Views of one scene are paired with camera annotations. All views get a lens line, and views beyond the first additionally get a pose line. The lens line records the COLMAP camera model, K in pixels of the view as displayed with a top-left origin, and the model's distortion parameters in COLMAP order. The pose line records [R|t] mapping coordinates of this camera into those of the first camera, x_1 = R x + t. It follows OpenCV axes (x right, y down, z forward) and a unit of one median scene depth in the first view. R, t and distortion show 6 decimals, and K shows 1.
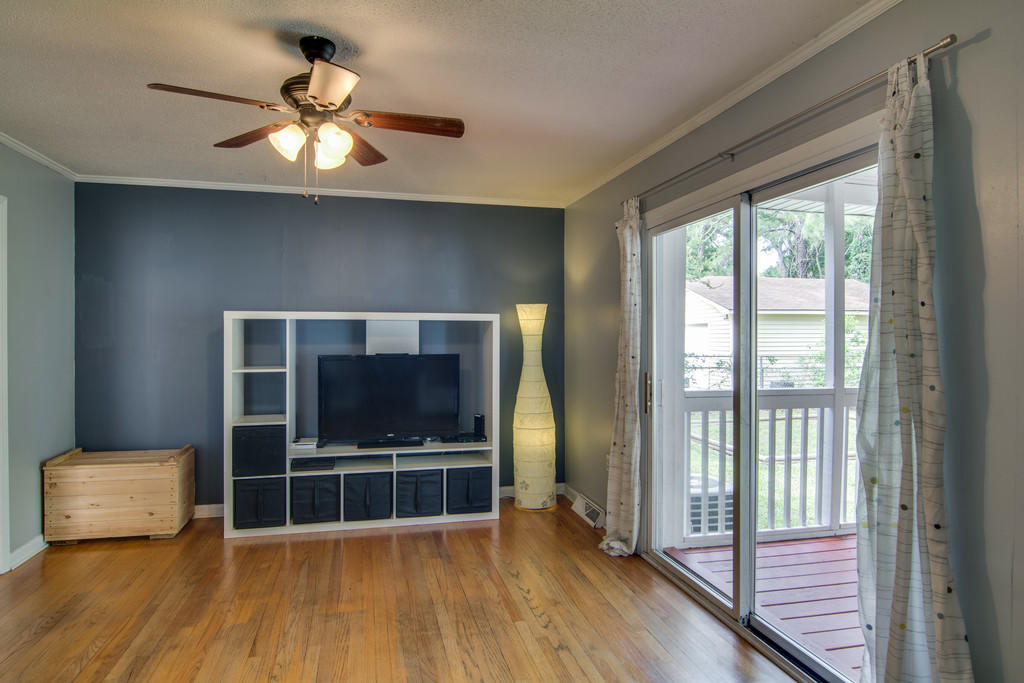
lens RADIAL K [[501.5, 0, 509.9], [0, 501.5, 336.7], [0, 0, 1]] dist [0.001537, -0.000064]
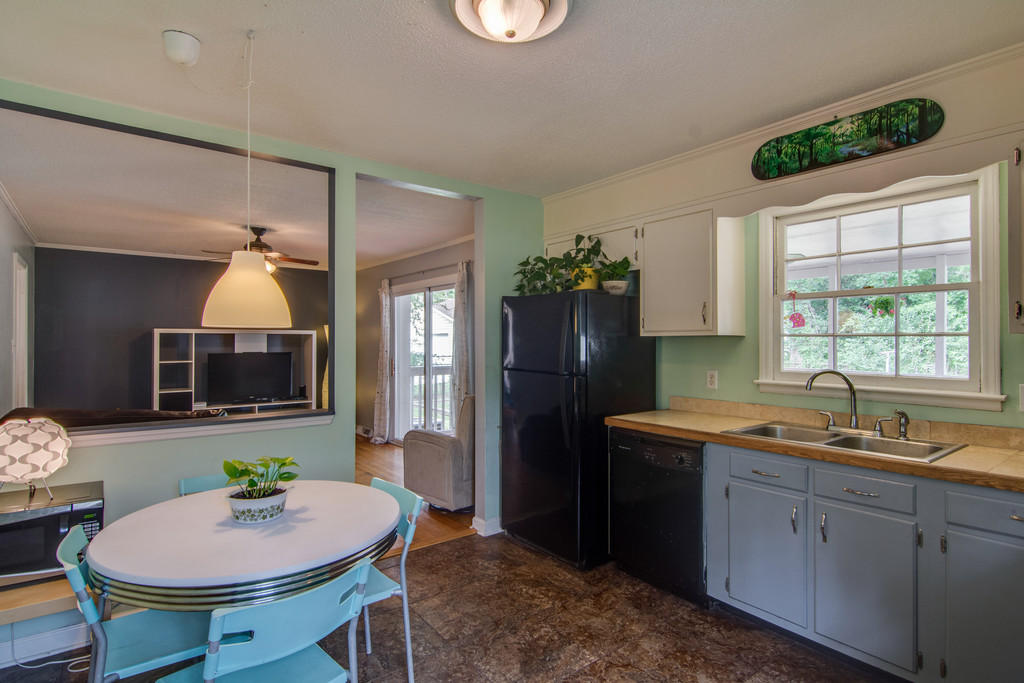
lens RADIAL K [[501.5, 0, 509.9], [0, 501.5, 336.7], [0, 0, 1]] dist [0.001537, -0.000064]
pose [[0.898196, 0.001058, 0.439594, -0.226701], [0.005377, 0.999896, -0.013393, 0.008274], [-0.439563, 0.014393, 0.898097, -1.174338]]
